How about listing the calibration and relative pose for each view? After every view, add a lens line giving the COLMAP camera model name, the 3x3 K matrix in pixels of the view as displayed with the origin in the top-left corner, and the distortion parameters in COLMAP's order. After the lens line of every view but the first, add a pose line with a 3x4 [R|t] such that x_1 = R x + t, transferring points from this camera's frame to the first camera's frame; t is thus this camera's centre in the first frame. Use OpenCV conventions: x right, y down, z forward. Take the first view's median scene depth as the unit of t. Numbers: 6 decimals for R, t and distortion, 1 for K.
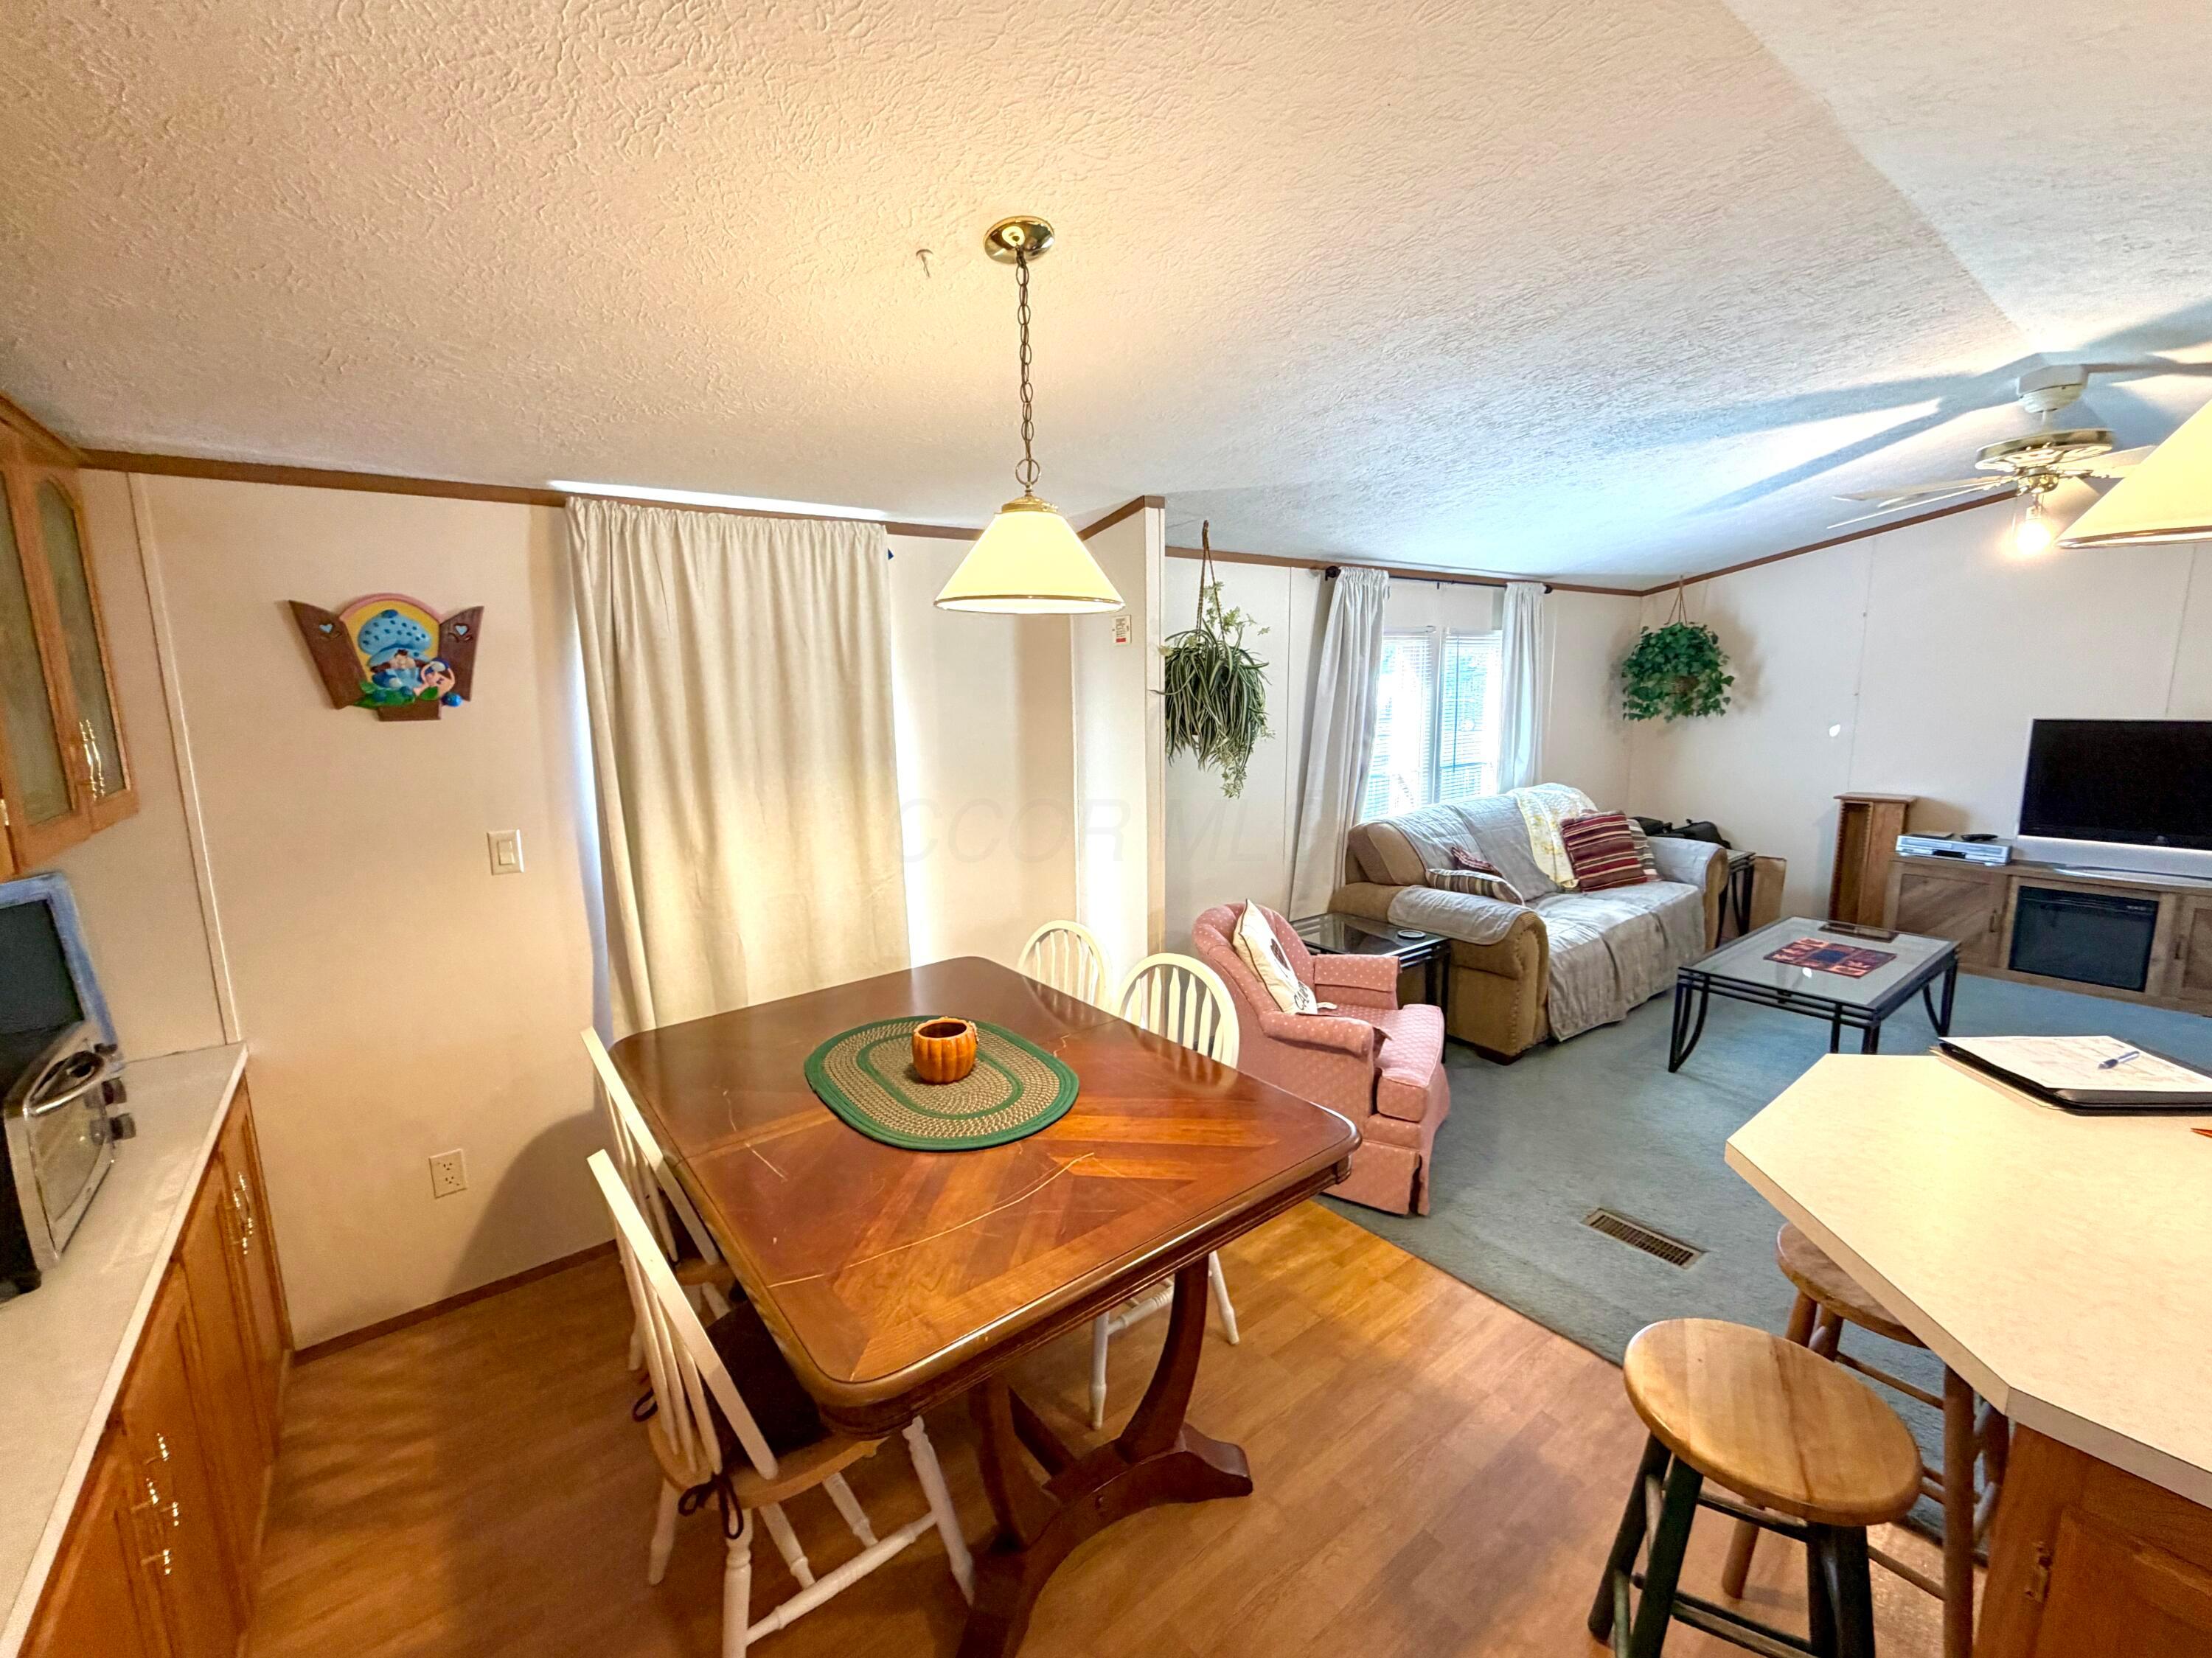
lens RADIAL K [[929.8, 0, 1101.8], [0, 929.8, 826.2], [0, 0, 1]] dist [-0.000839, -0.000217]
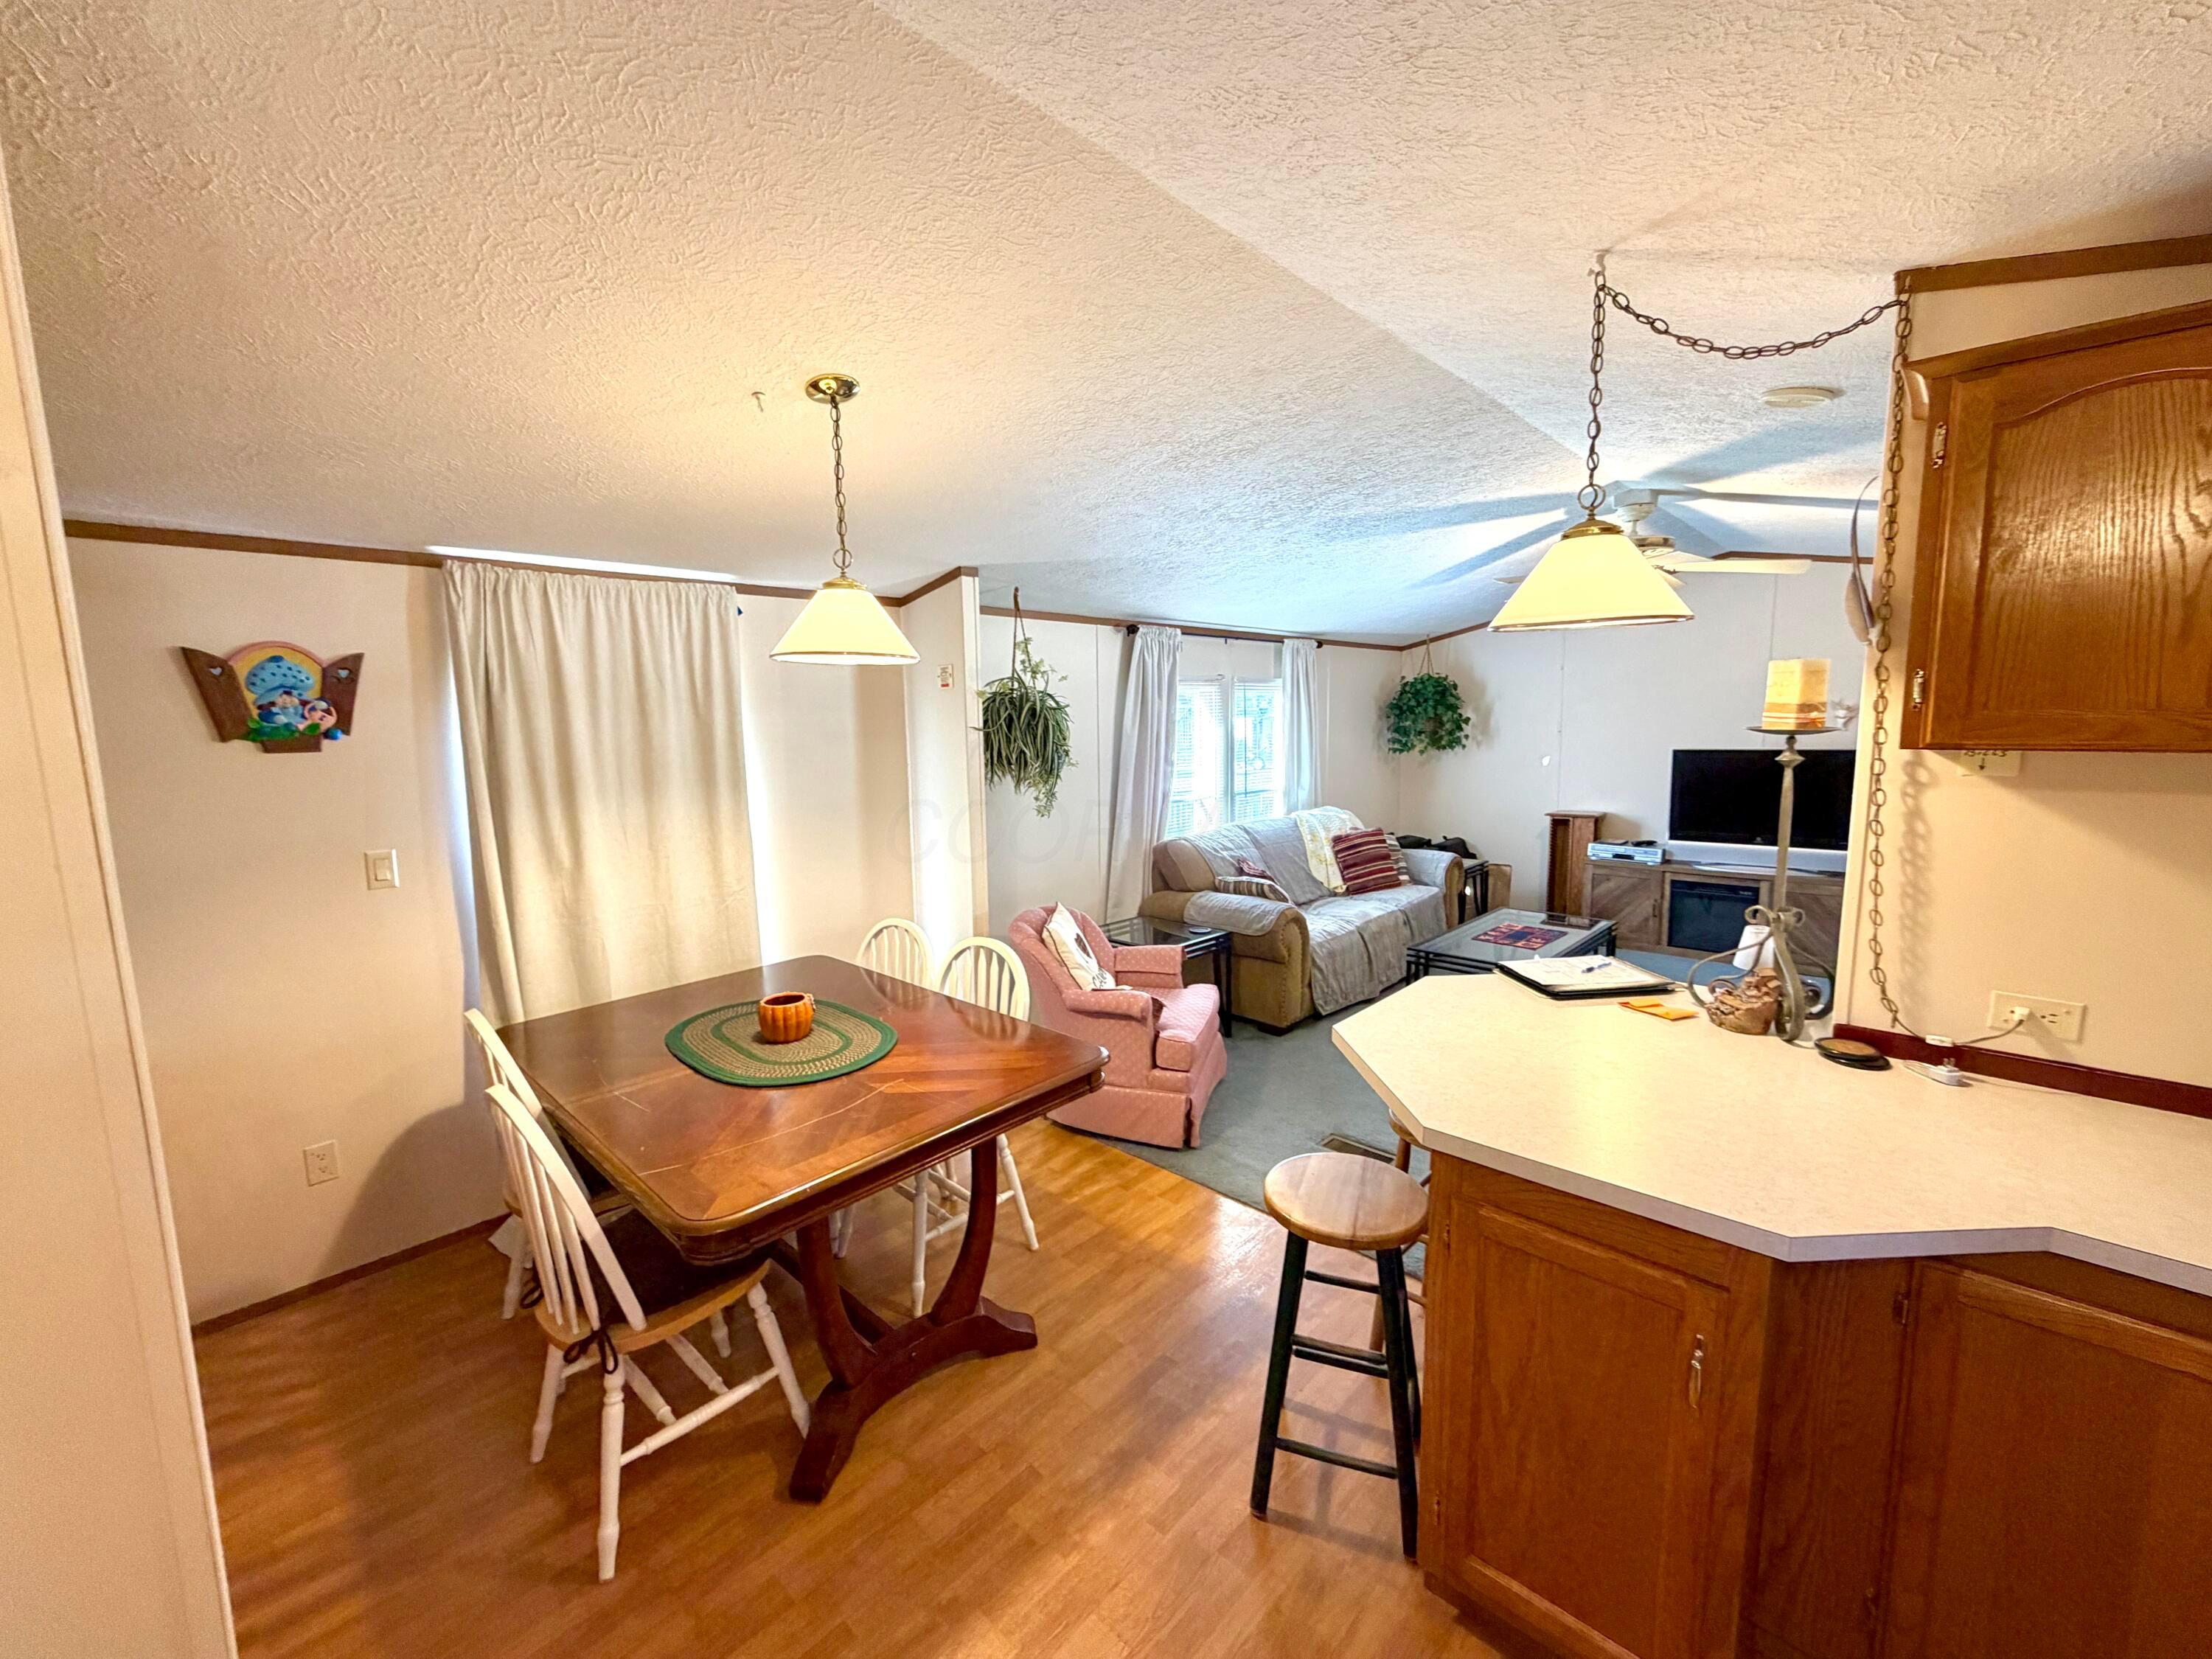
lens RADIAL K [[896.1, 0, 1101.0], [0, 896.1, 827.1], [0, 0, 1]] dist [-0.000301, -0.000205]
pose [[0.988945, -0.017896, 0.147200, 0.057978], [0.023806, 0.998976, -0.038486, 0.037285], [-0.146361, 0.041565, 0.988358, -0.192093]]
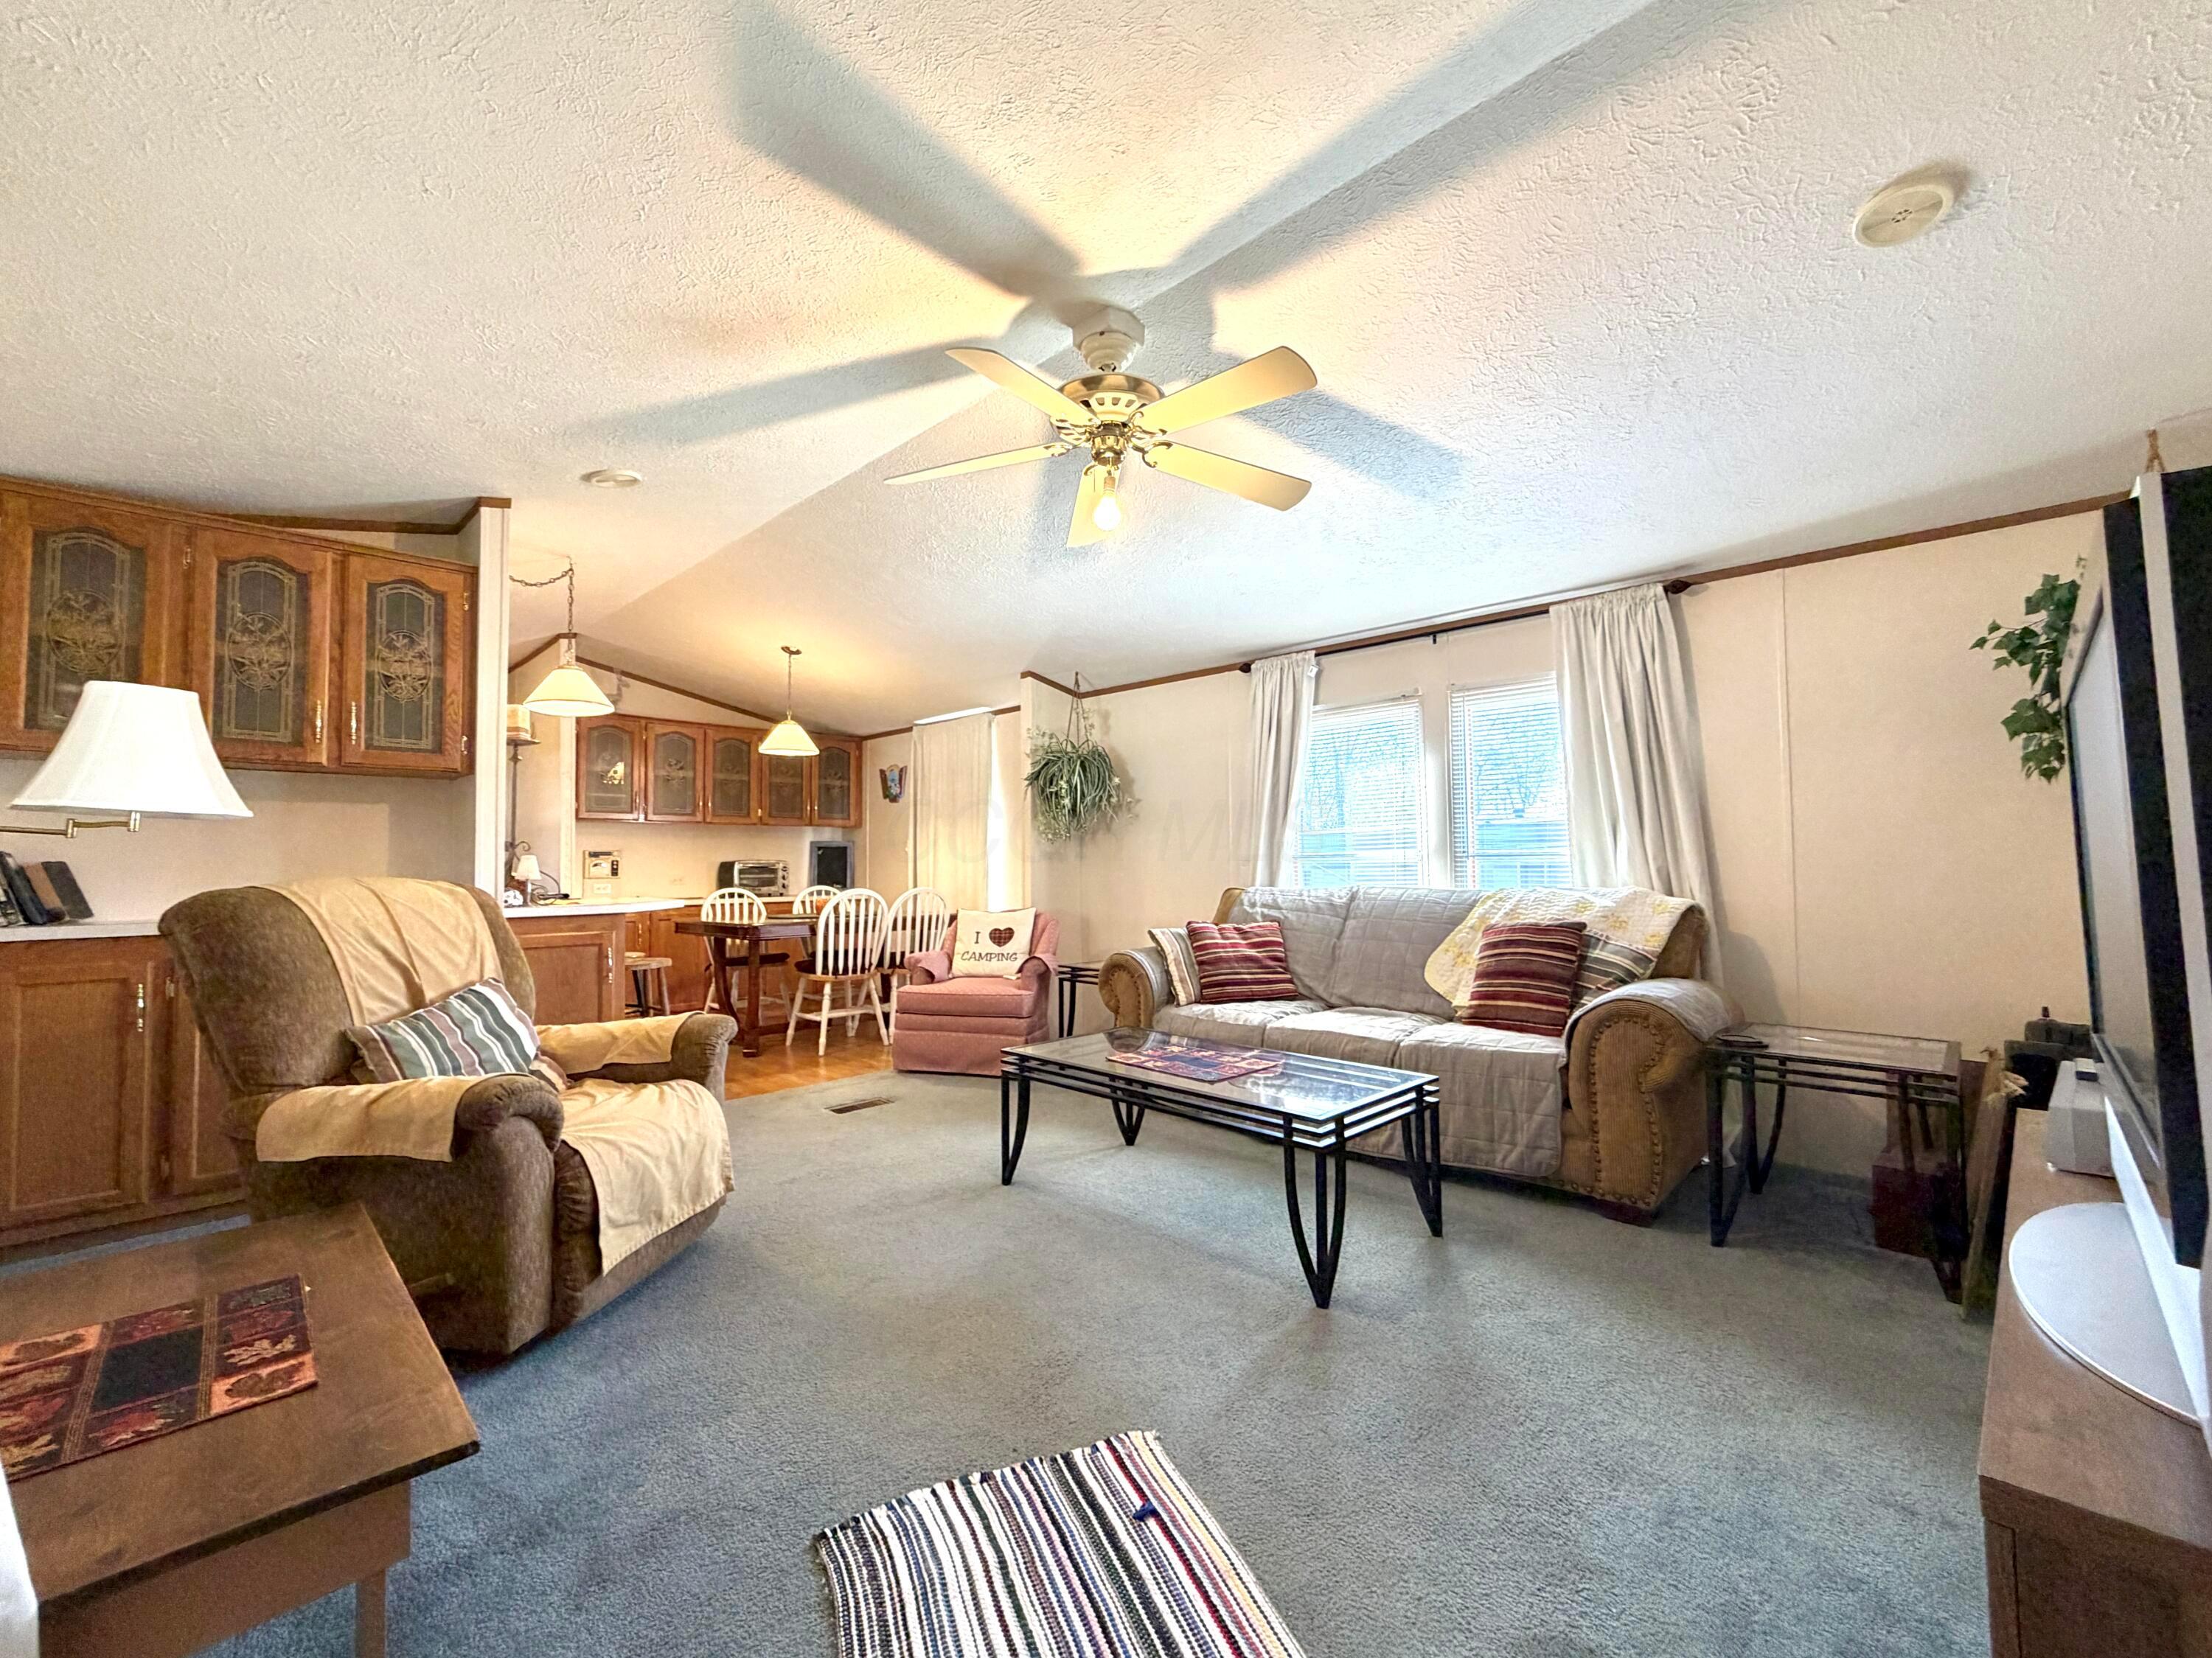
lens RADIAL K [[929.8, 0, 1101.8], [0, 929.8, 826.2], [0, 0, 1]] dist [-0.000839, -0.000217]
pose [[0.123219, -0.019981, -0.992178, 2.251071], [-0.152603, 0.987524, -0.038839, -0.014820], [0.980576, 0.156195, 0.118633, 1.184840]]
